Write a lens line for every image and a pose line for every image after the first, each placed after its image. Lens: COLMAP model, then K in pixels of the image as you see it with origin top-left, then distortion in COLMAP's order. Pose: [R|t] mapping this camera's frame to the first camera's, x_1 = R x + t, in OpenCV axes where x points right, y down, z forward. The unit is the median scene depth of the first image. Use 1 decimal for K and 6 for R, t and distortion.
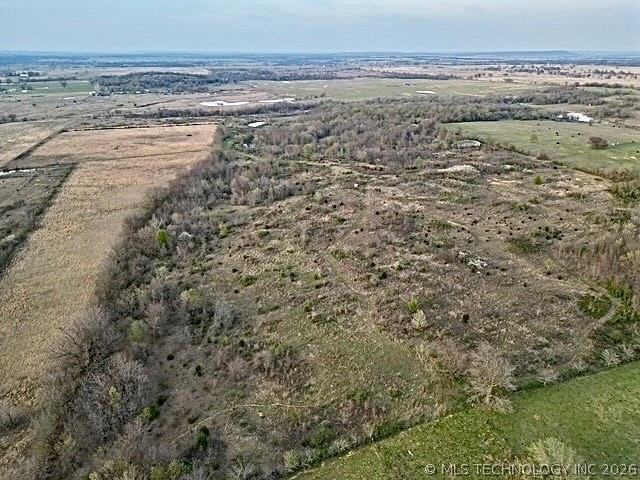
lens RADIAL K [[448.8, 0, 317.8], [0, 448.8, 238.1], [0, 0, 1]] dist [0.076400, -0.069901]
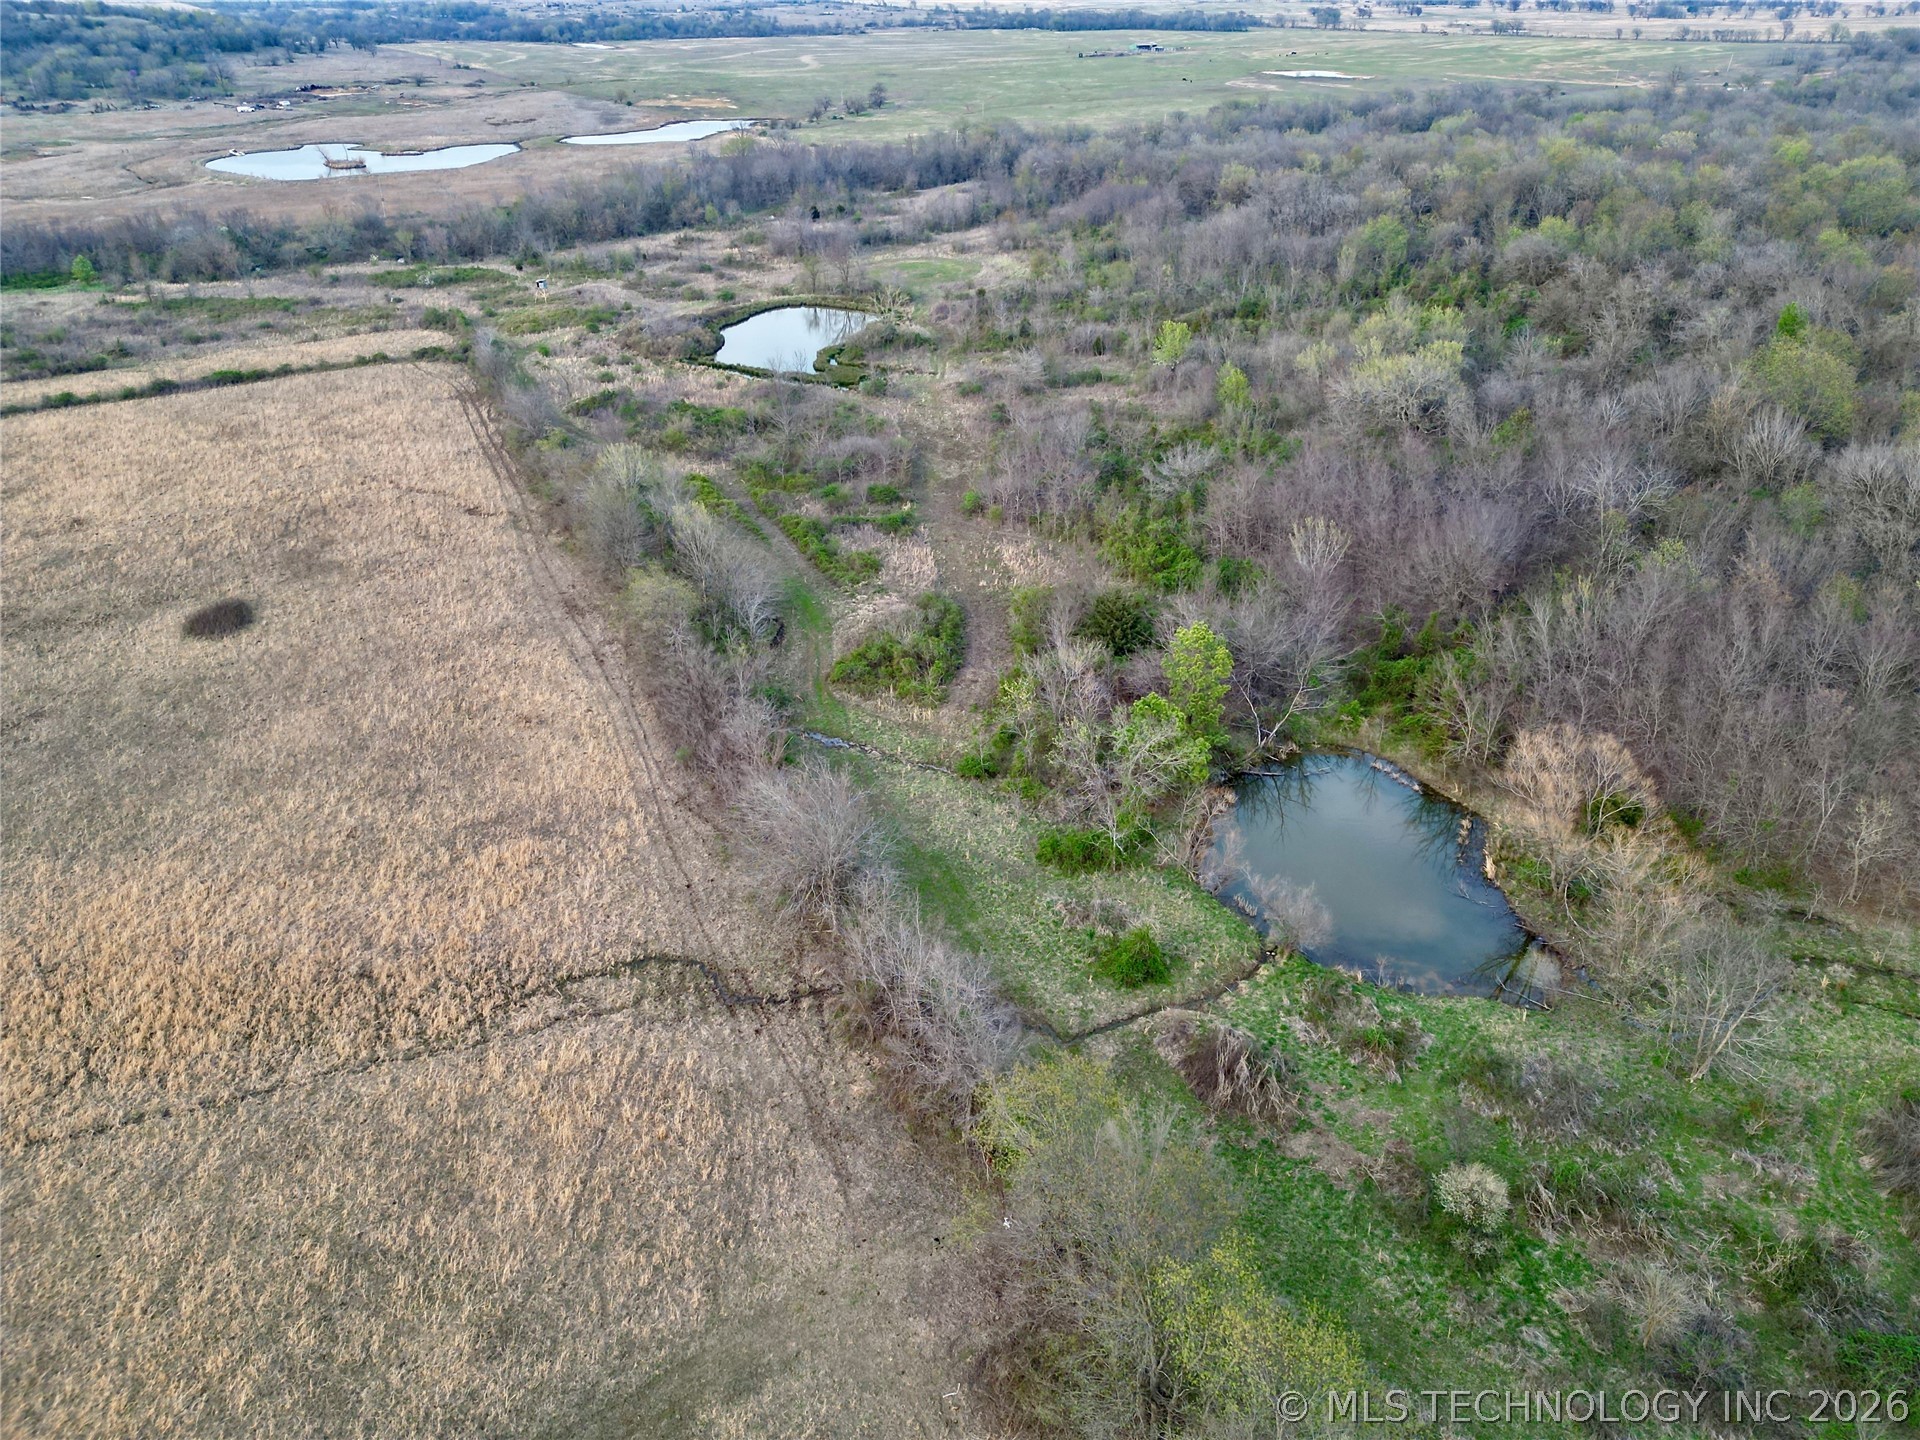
lens RADIAL K [[1346.4, 0, 958.5], [0, 1346.4, 712.9], [0, 0, 1]] dist [0.076400, -0.069901]
pose [[0.969835, -0.120319, 0.211996, -0.223175], [0.096403, 0.988109, 0.119783, -0.237905], [-0.223887, -0.095733, 0.969902, 0.776248]]
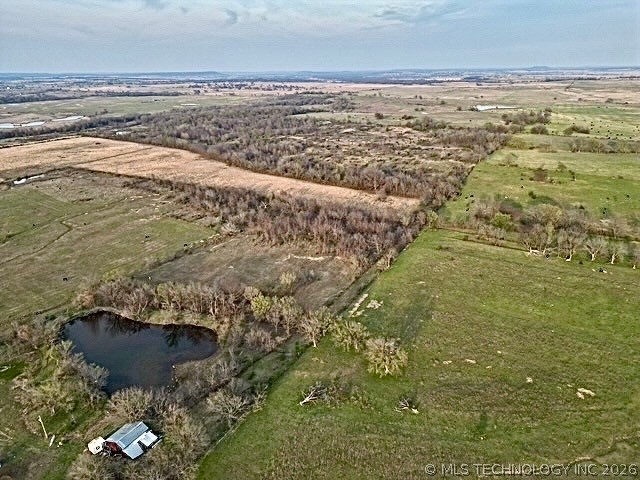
lens RADIAL K [[448.8, 0, 315.5], [0, 448.8, 245.4], [0, 0, 1]] dist [0.076400, -0.069901]
pose [[0.768131, -0.244716, 0.591683, -0.636404], [0.259512, 0.963767, 0.061705, 0.097521], [-0.585345, 0.106151, 0.803805, -0.233014]]
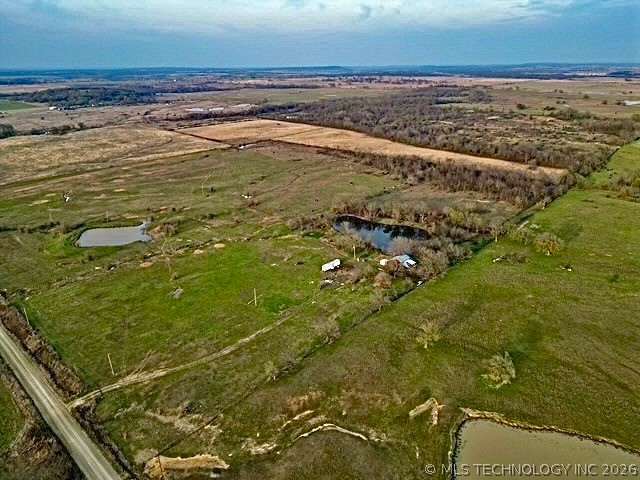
lens RADIAL K [[448.8, 0, 317.0], [0, 448.8, 240.1], [0, 0, 1]] dist [0.076400, -0.069901]
pose [[0.899597, -0.168190, 0.403035, -0.855864], [0.178306, 0.983894, 0.012599, 0.145572], [-0.398663, 0.060529, 0.915098, -0.354433]]
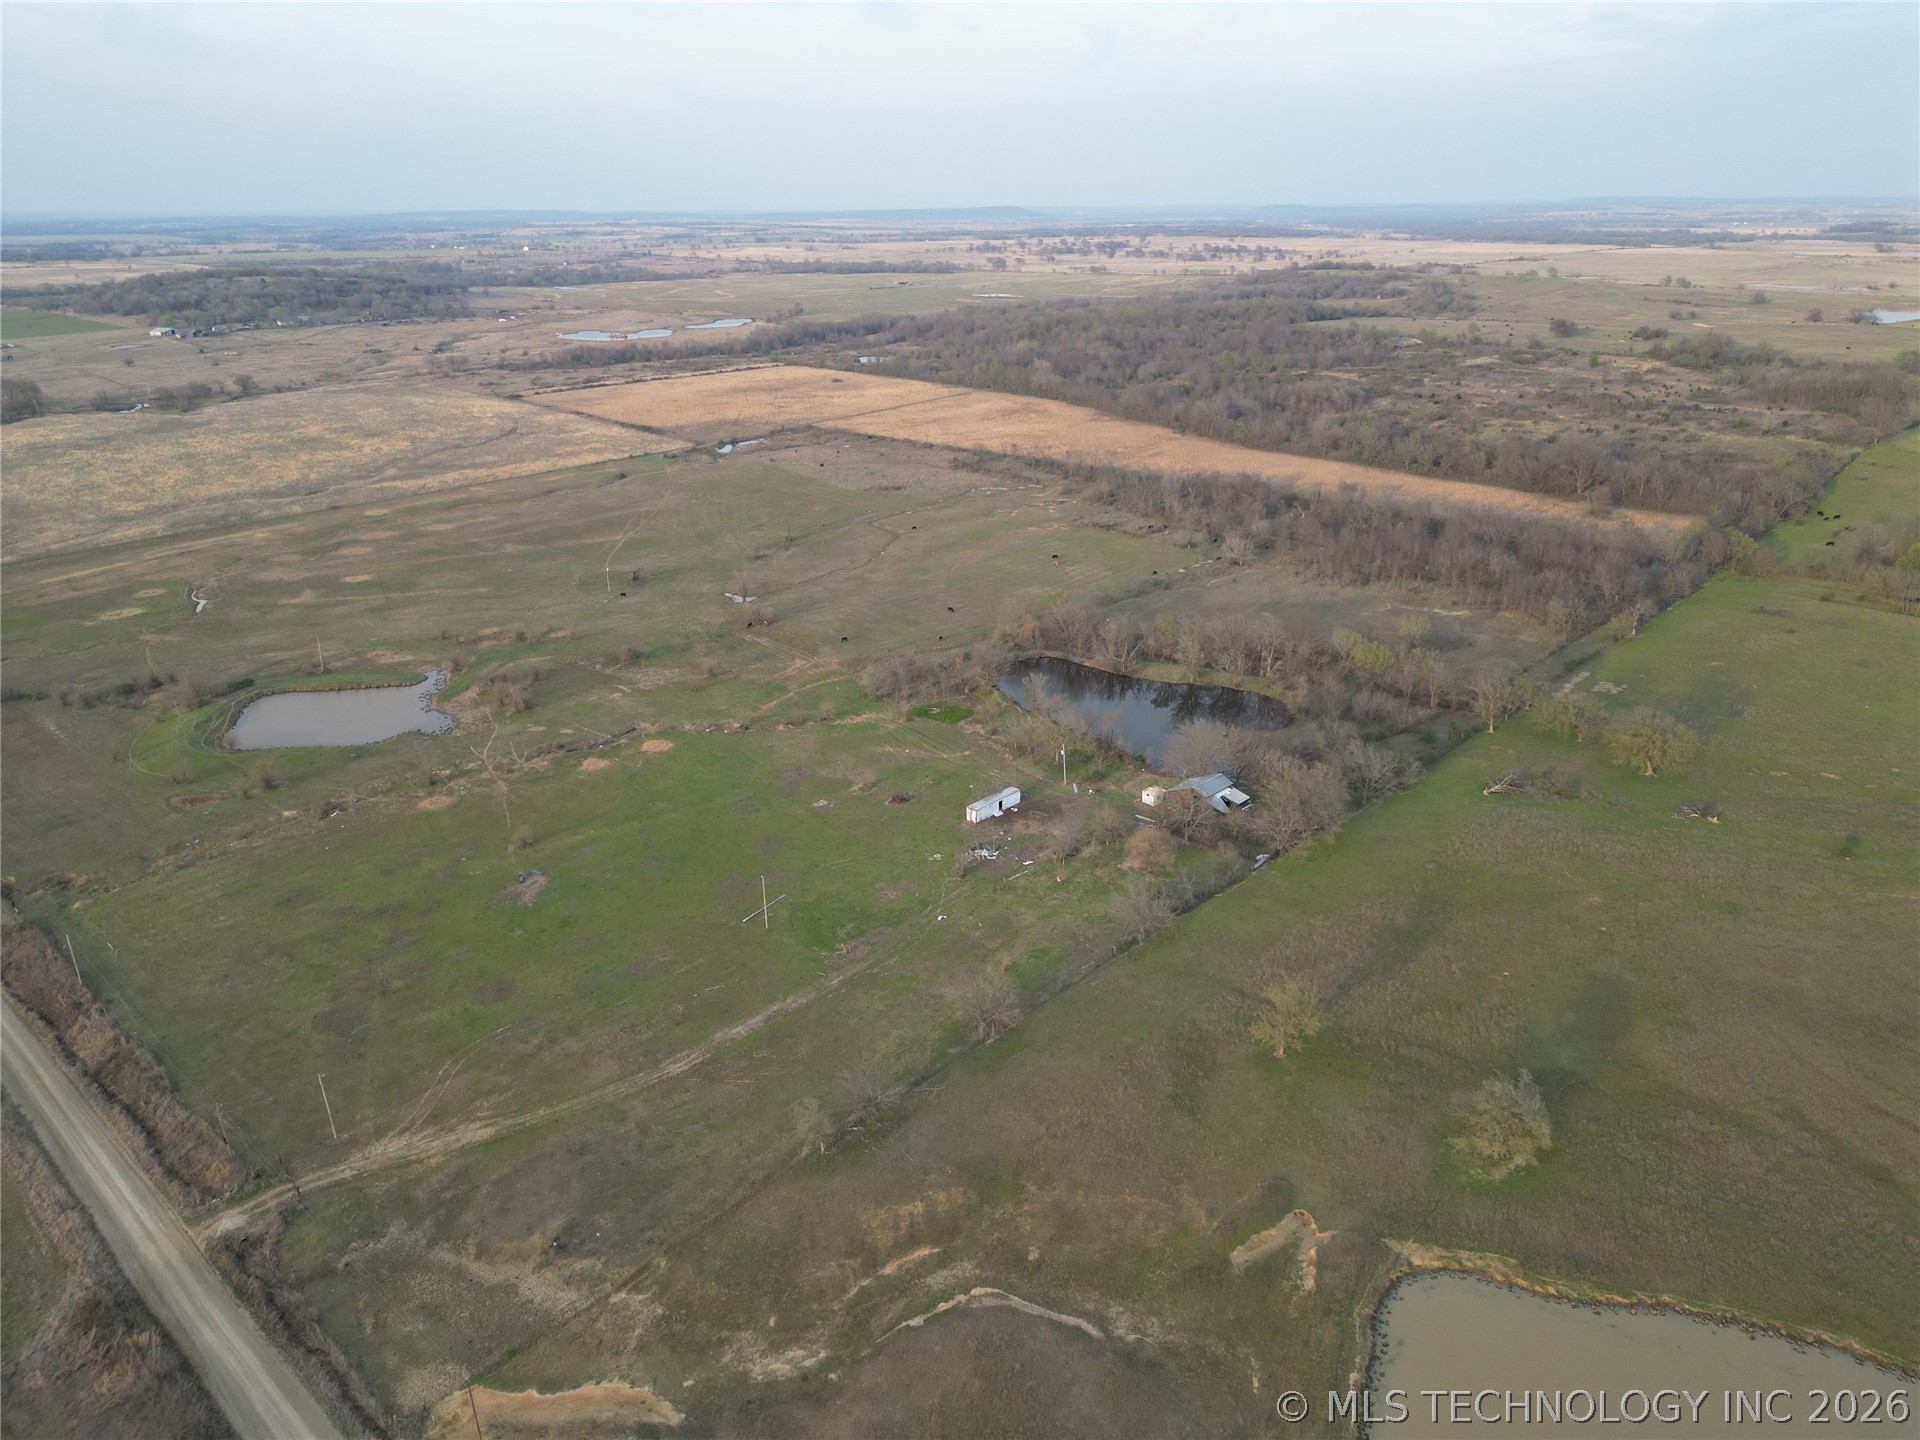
lens RADIAL K [[1346.4, 0, 951.9], [0, 1346.4, 721.1], [0, 0, 1]] dist [0.076400, -0.069901]
pose [[0.899627, -0.165937, 0.403900, -0.854768], [0.177865, 0.984022, 0.008104, 0.144883], [-0.398791, 0.064549, 0.914767, -0.352542]]
